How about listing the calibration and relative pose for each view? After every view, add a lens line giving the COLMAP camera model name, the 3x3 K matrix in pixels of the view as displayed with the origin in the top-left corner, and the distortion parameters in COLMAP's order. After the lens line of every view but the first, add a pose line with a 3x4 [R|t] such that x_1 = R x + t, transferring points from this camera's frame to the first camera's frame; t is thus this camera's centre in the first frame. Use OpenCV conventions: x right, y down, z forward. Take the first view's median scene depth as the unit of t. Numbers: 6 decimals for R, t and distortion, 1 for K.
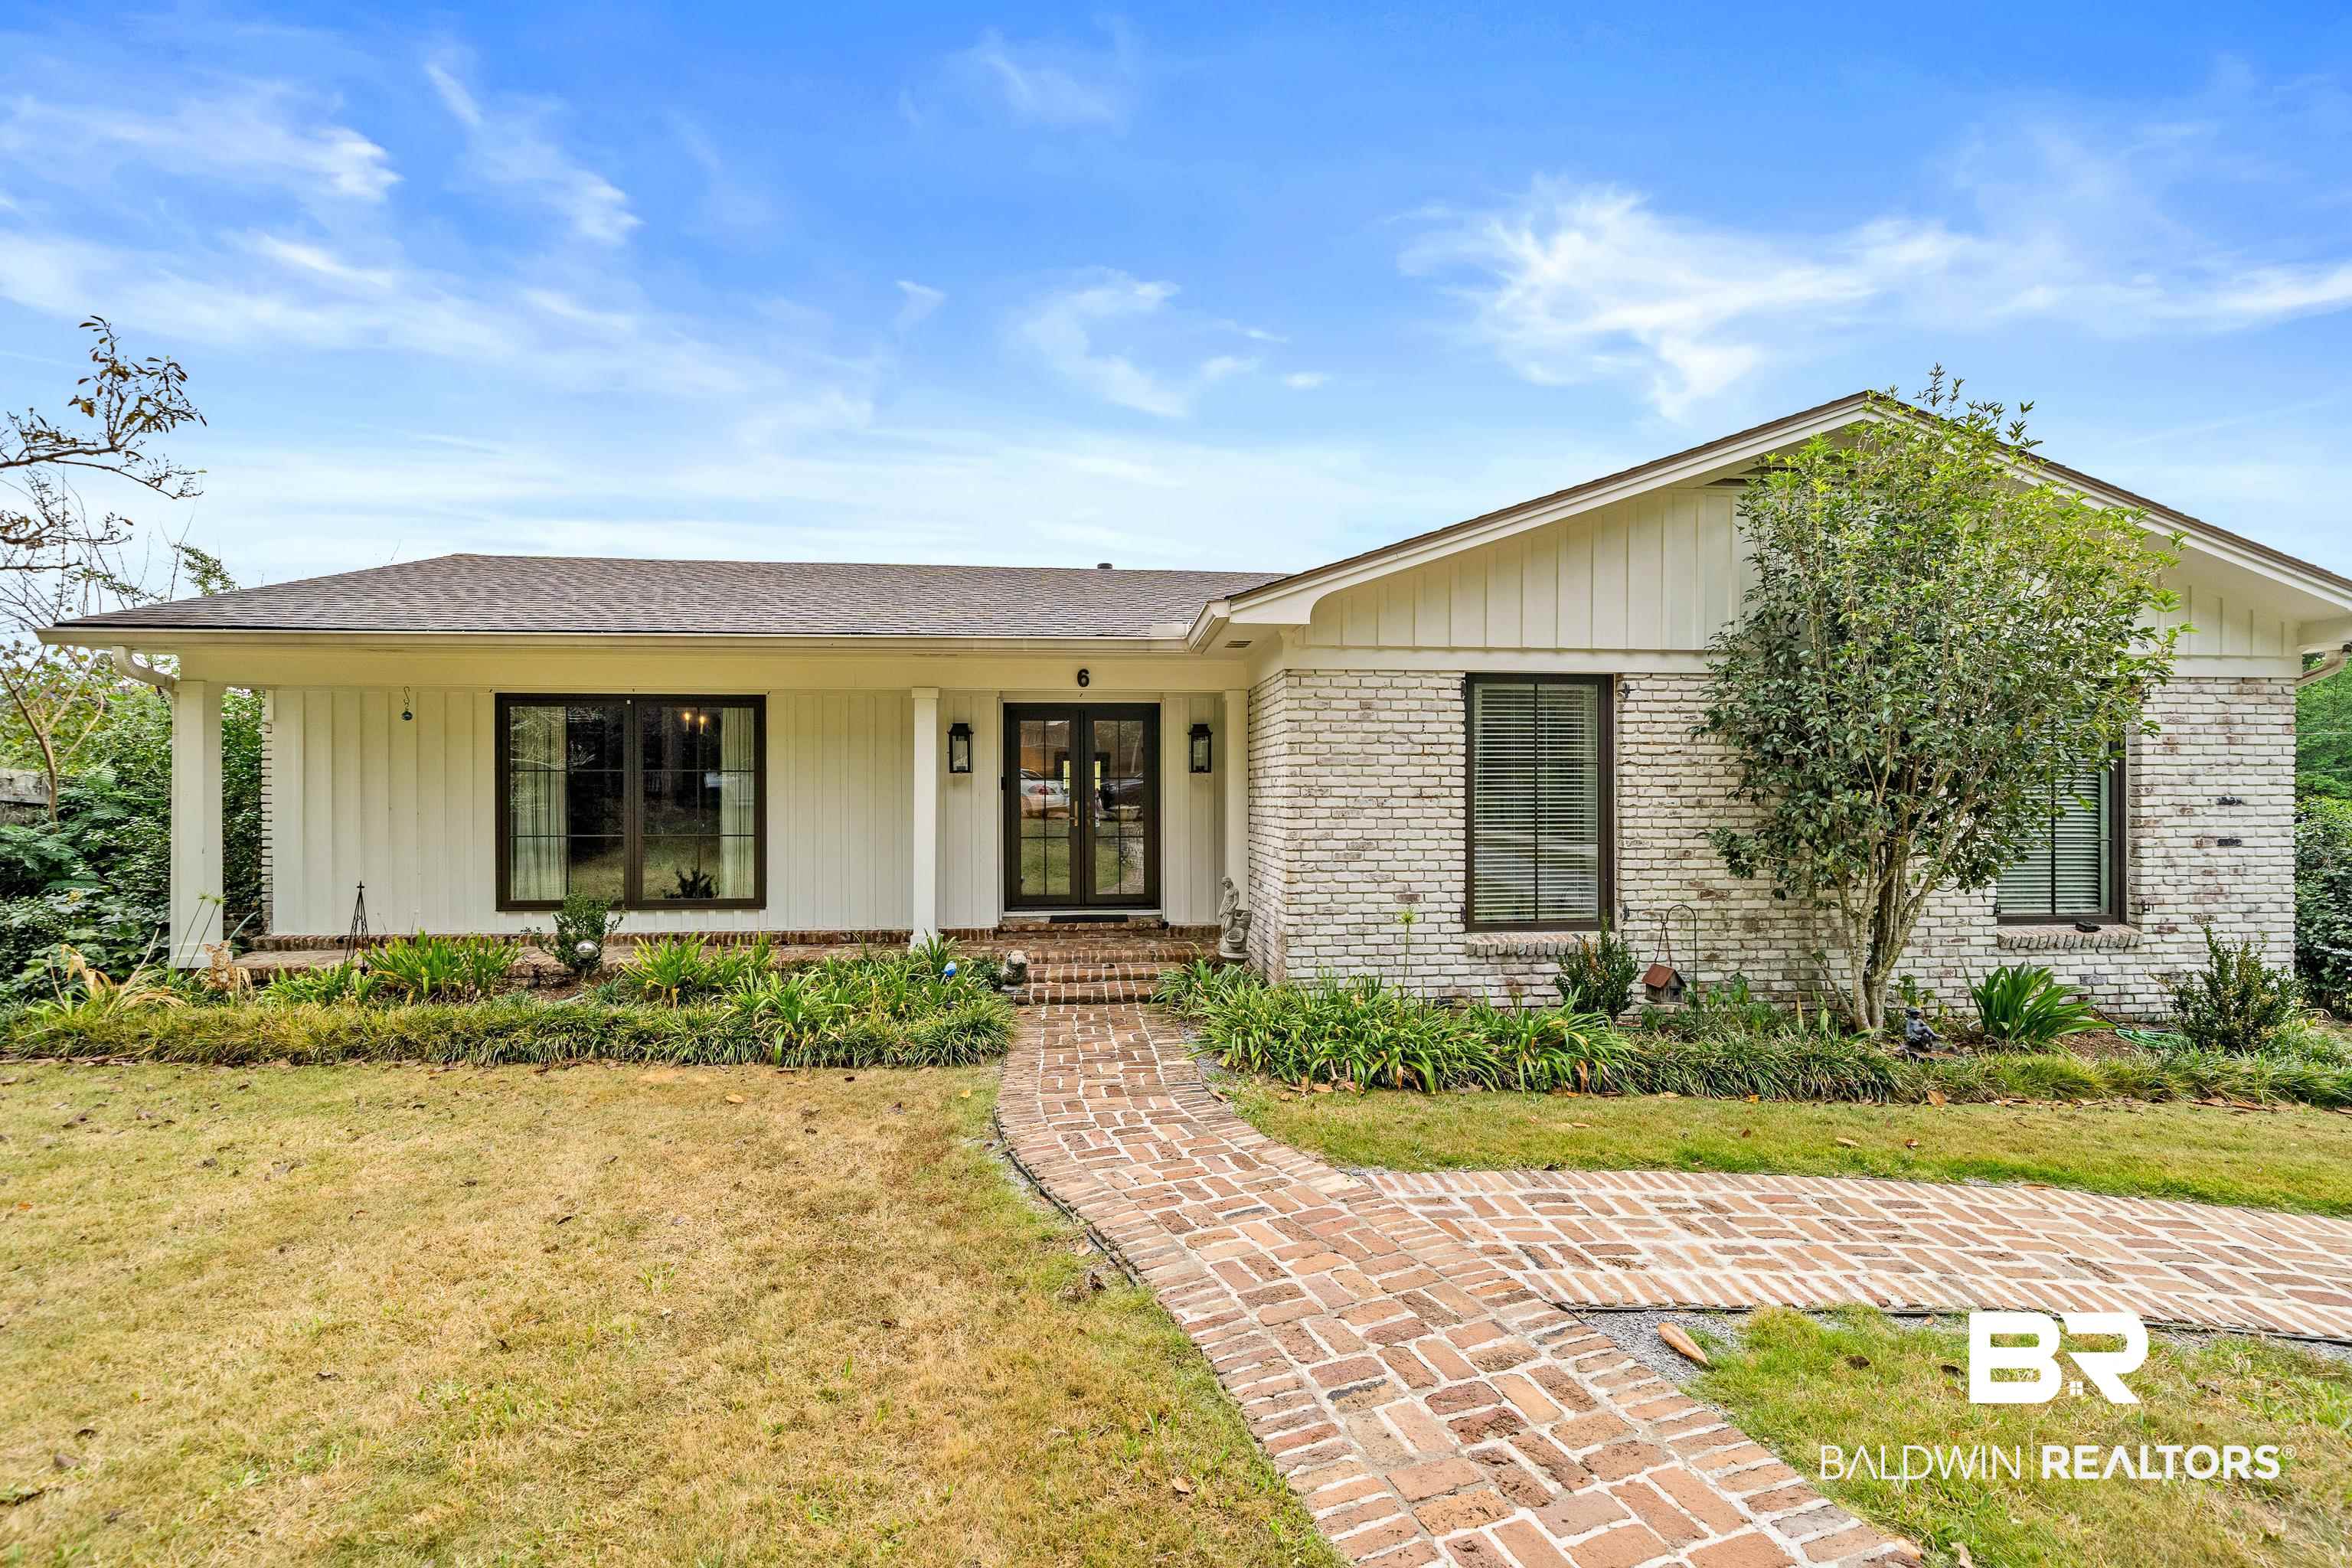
lens RADIAL K [[993.0, 0, 1174.6], [0, 993.0, 790.8], [0, 0, 1]] dist [-0.001000, -0.000146]
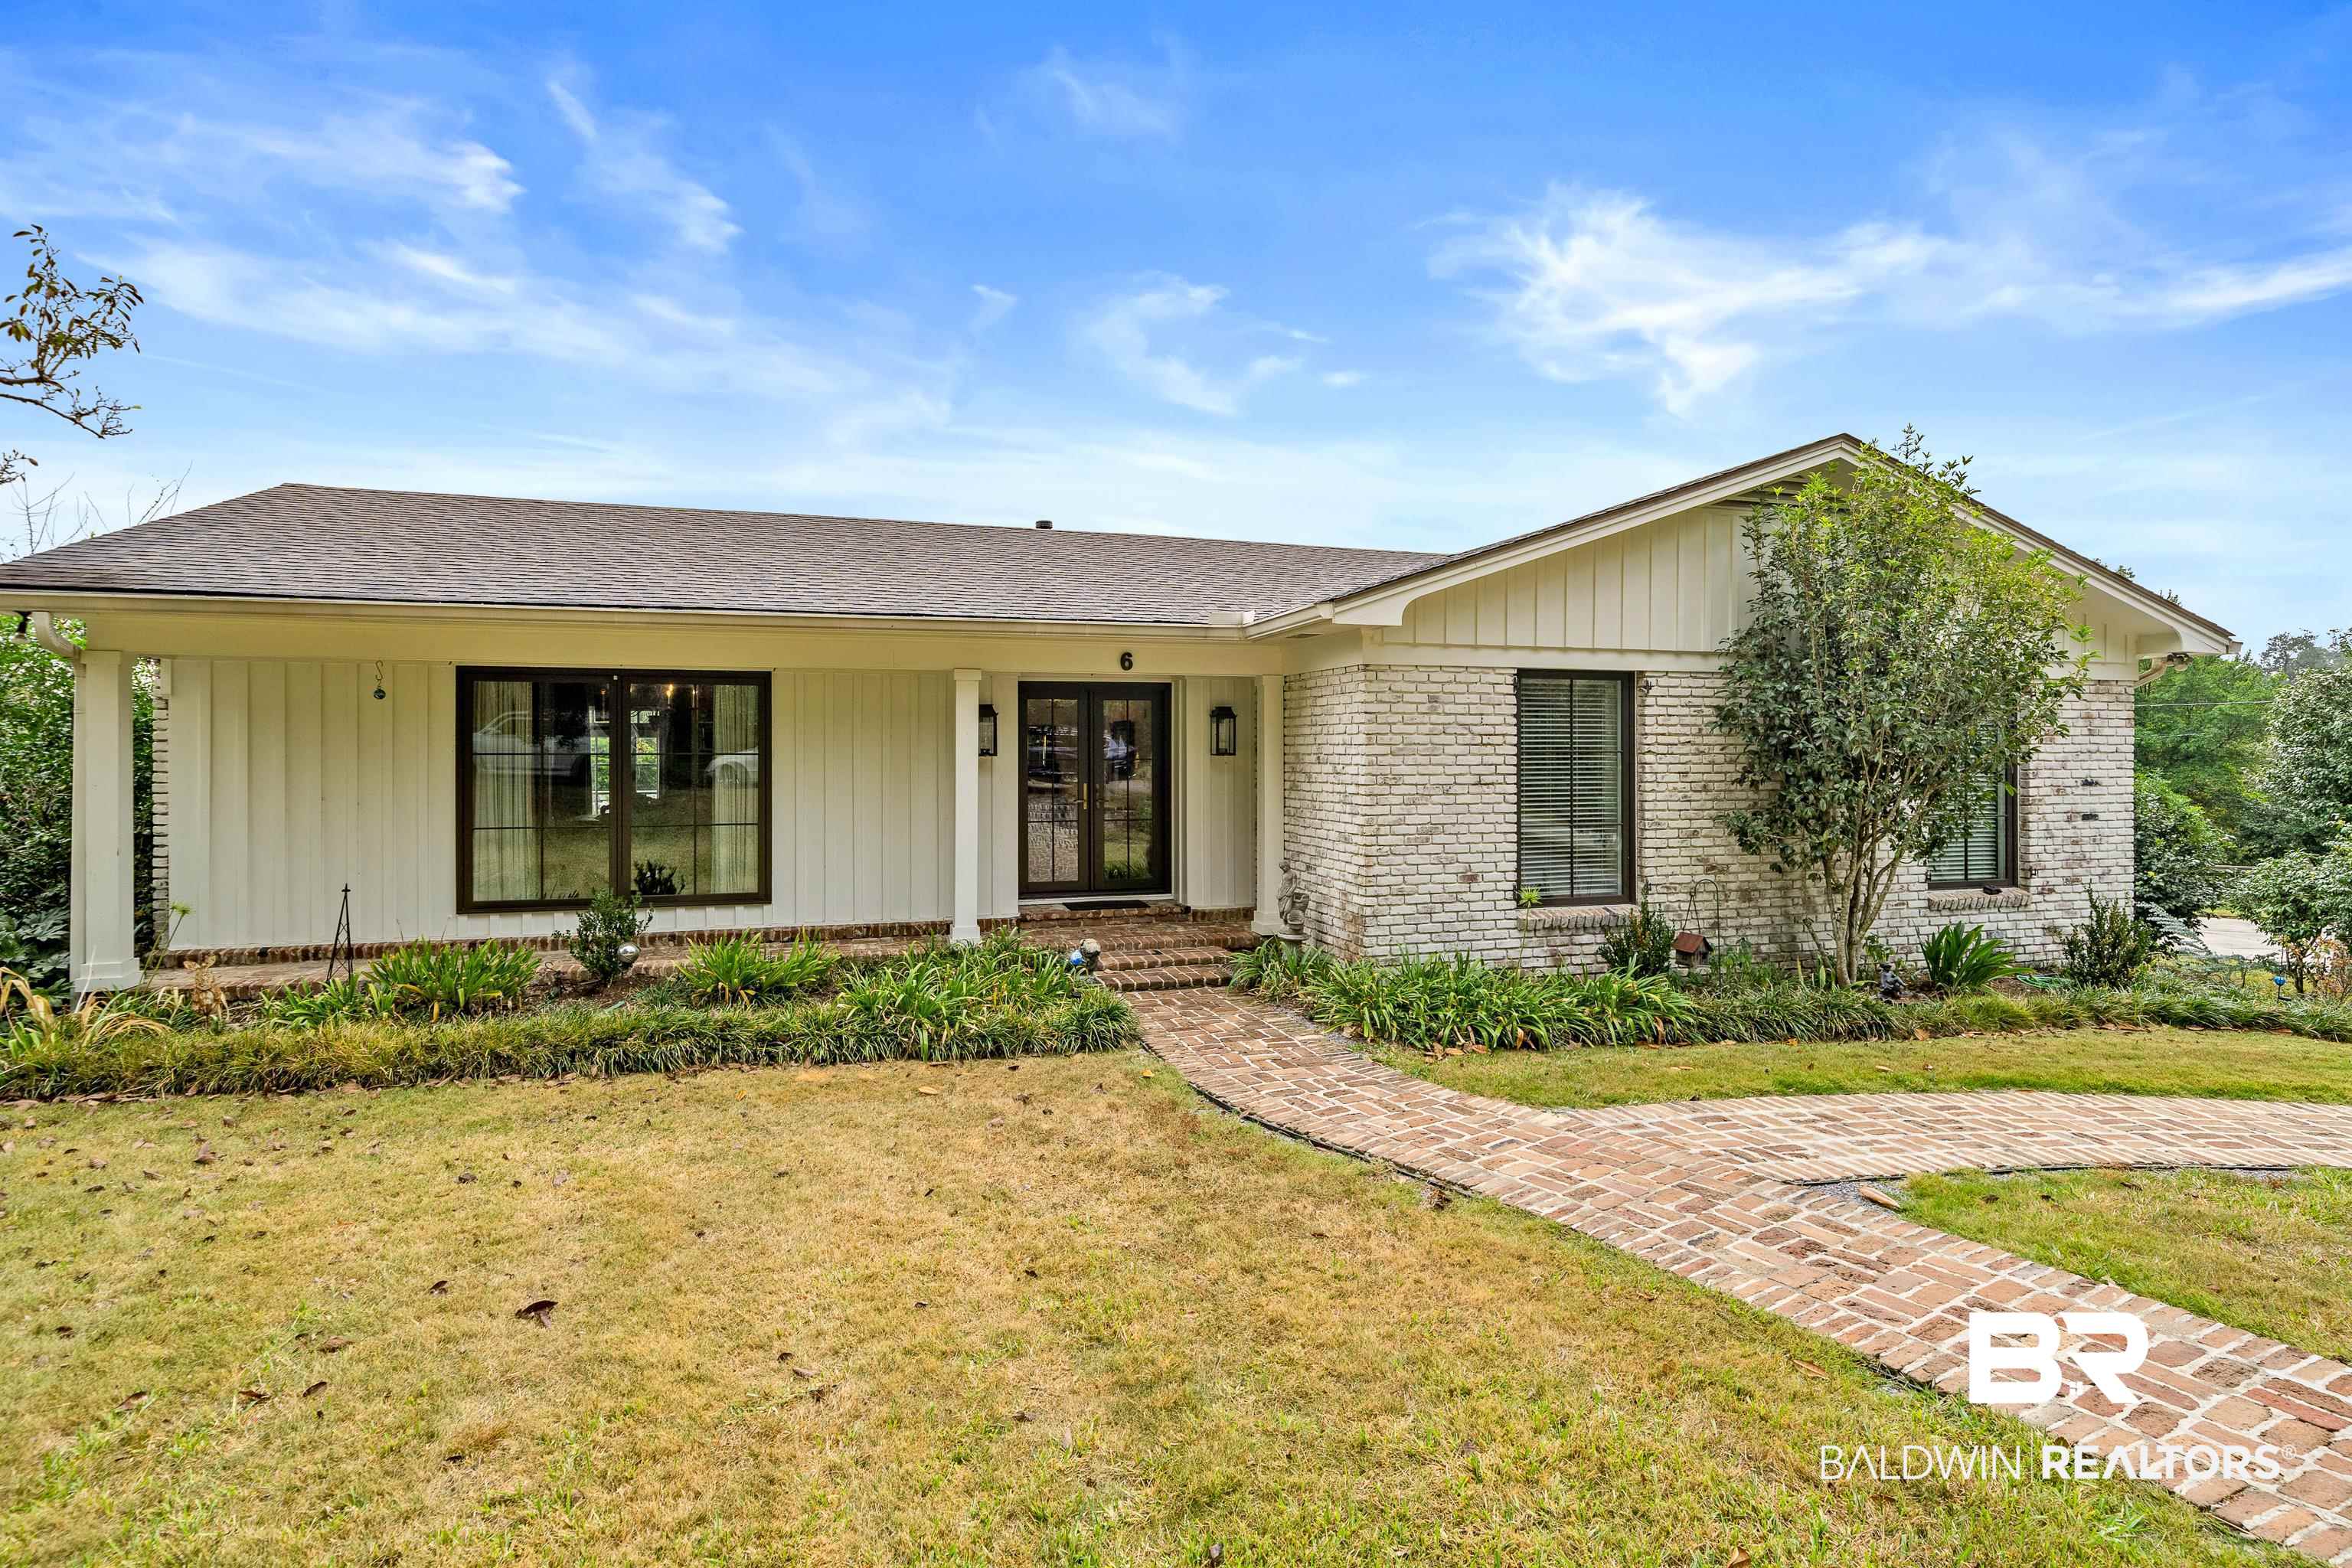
lens RADIAL K [[1169.4, 0, 1168.2], [0, 1169.4, 746.7], [0, 0, 1]] dist [0.002616, -0.002925]
pose [[0.979537, 0.001204, 0.201260, -0.323160], [-0.000900, 0.999998, -0.001601, -0.030511], [-0.201262, 0.001387, 0.979537, -0.167249]]
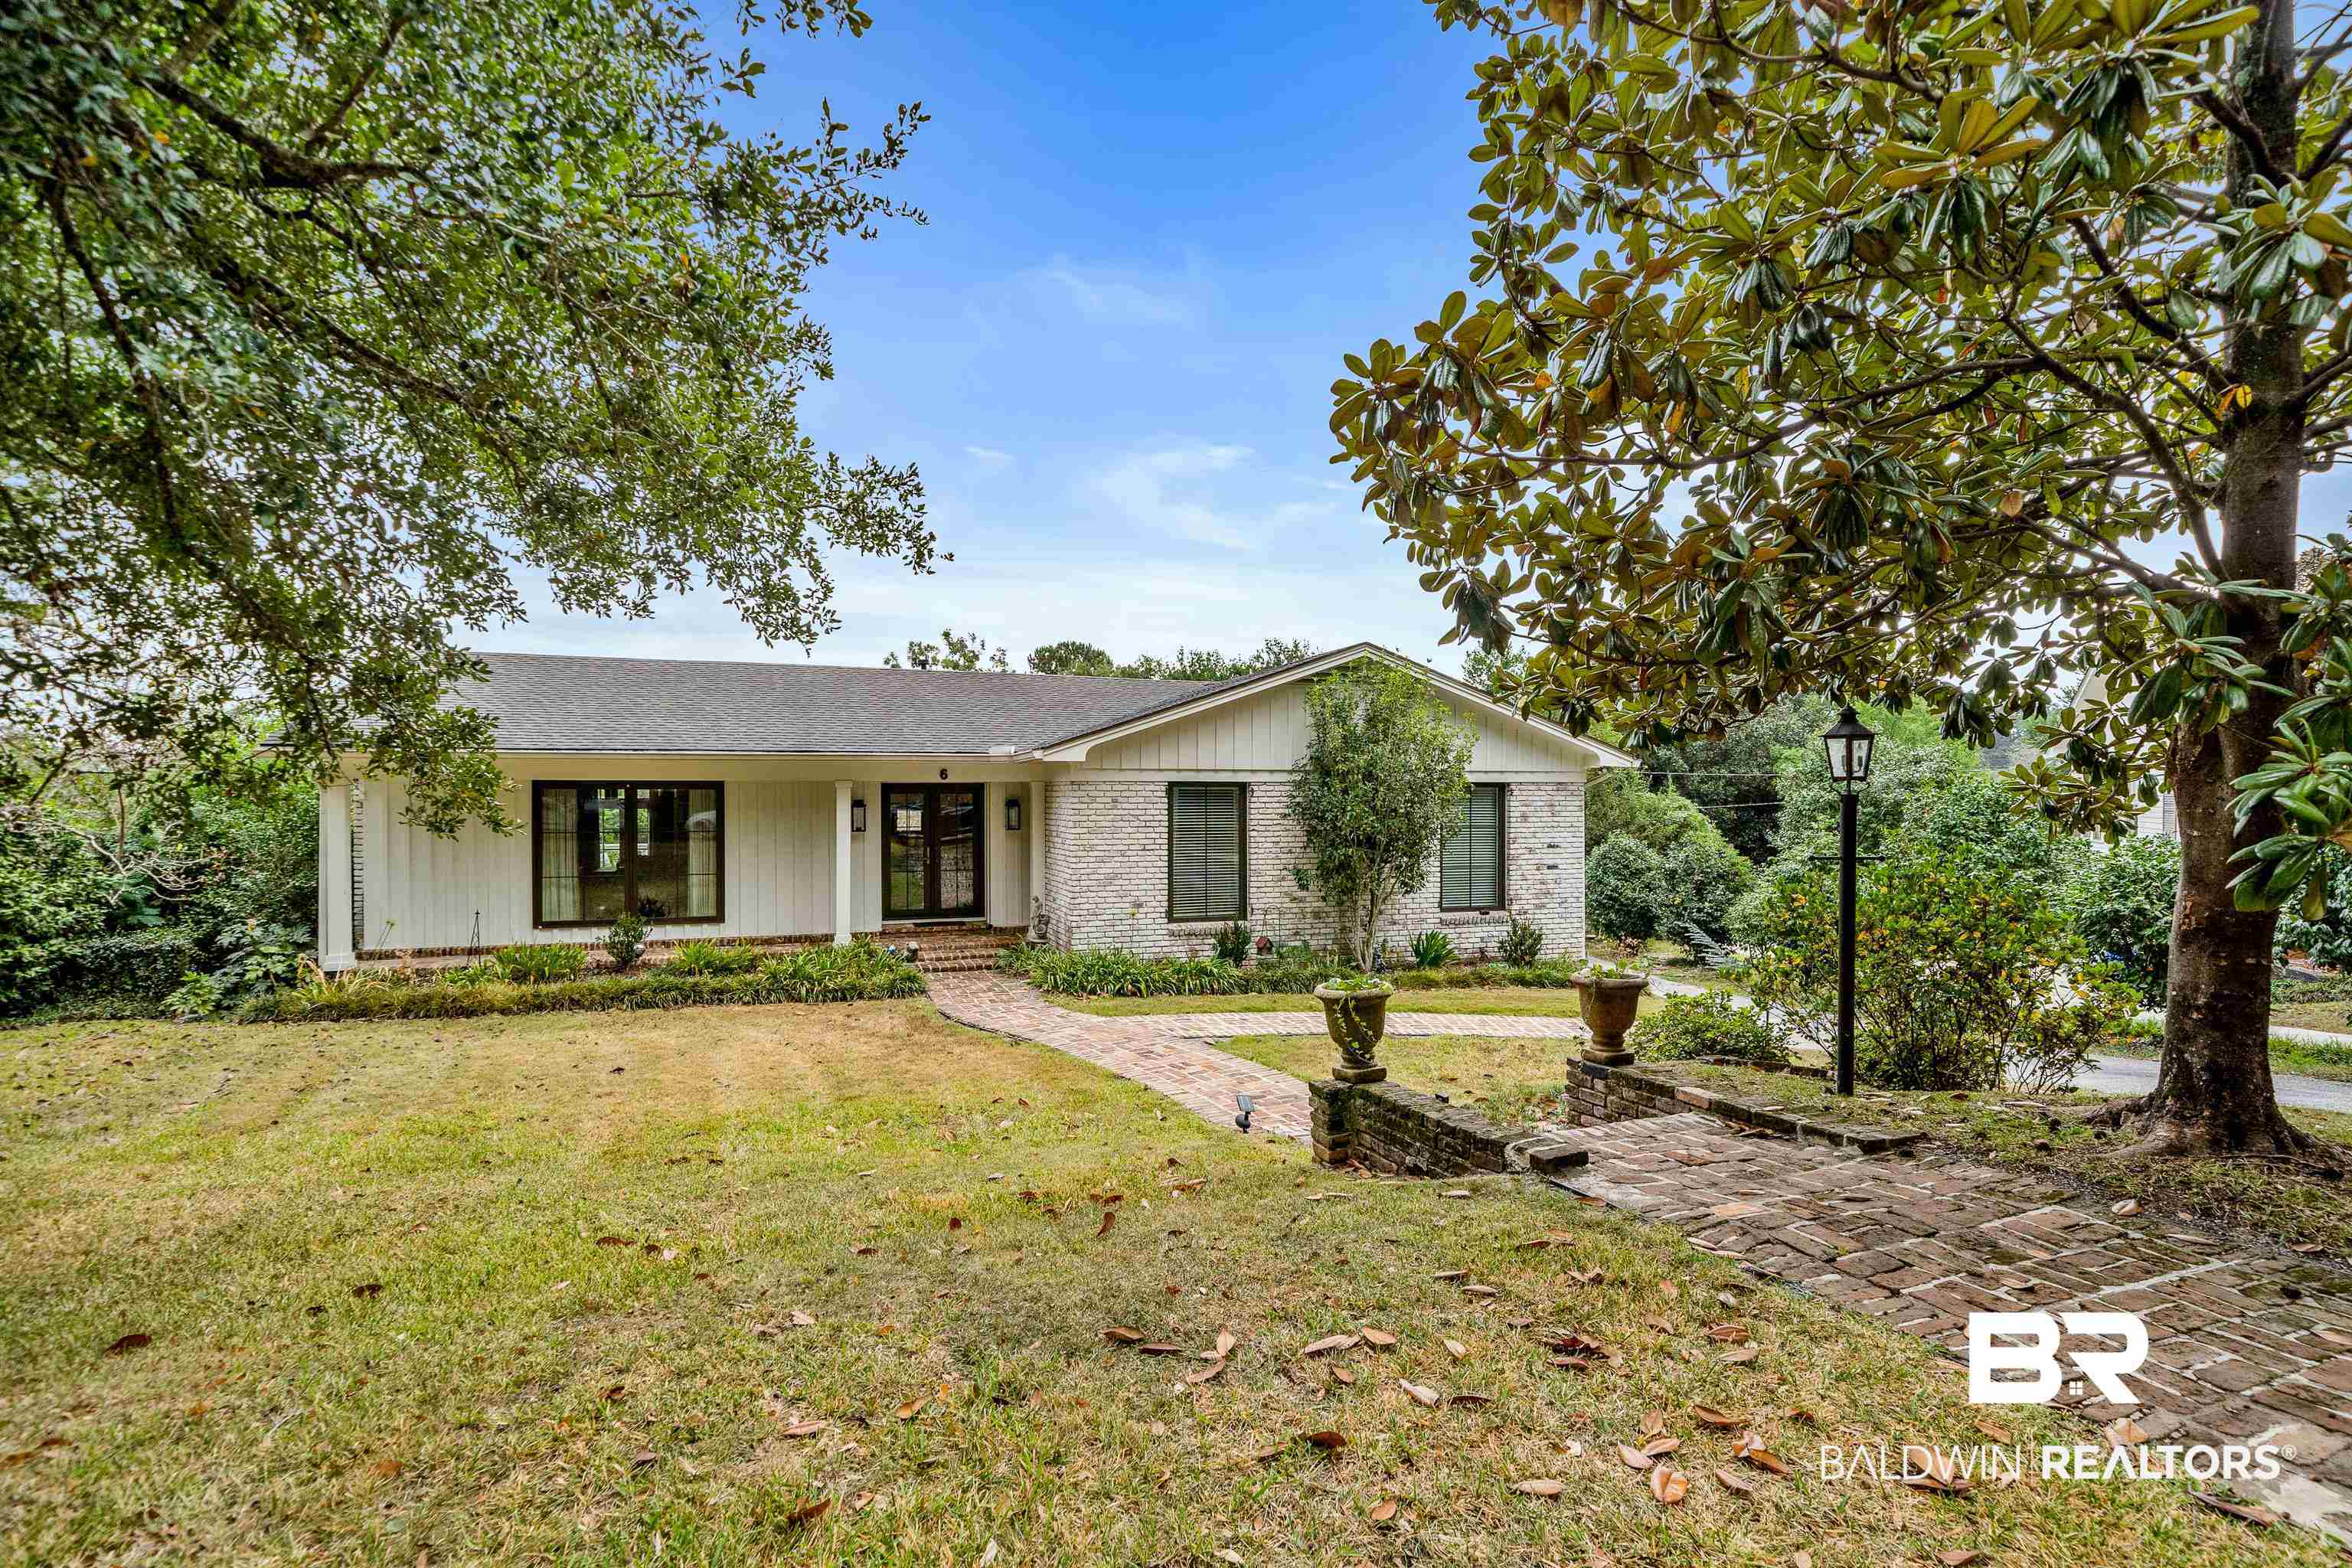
lens RADIAL K [[1131.7, 0, 1180.7], [0, 1131.7, 804.0], [0, 0, 1]] dist [-0.004831, 0.000851]
pose [[0.971177, -0.001438, 0.238357, -0.177133], [-0.000927, 0.999951, 0.009807, -0.094969], [-0.238359, -0.009746, 0.971128, -1.000468]]
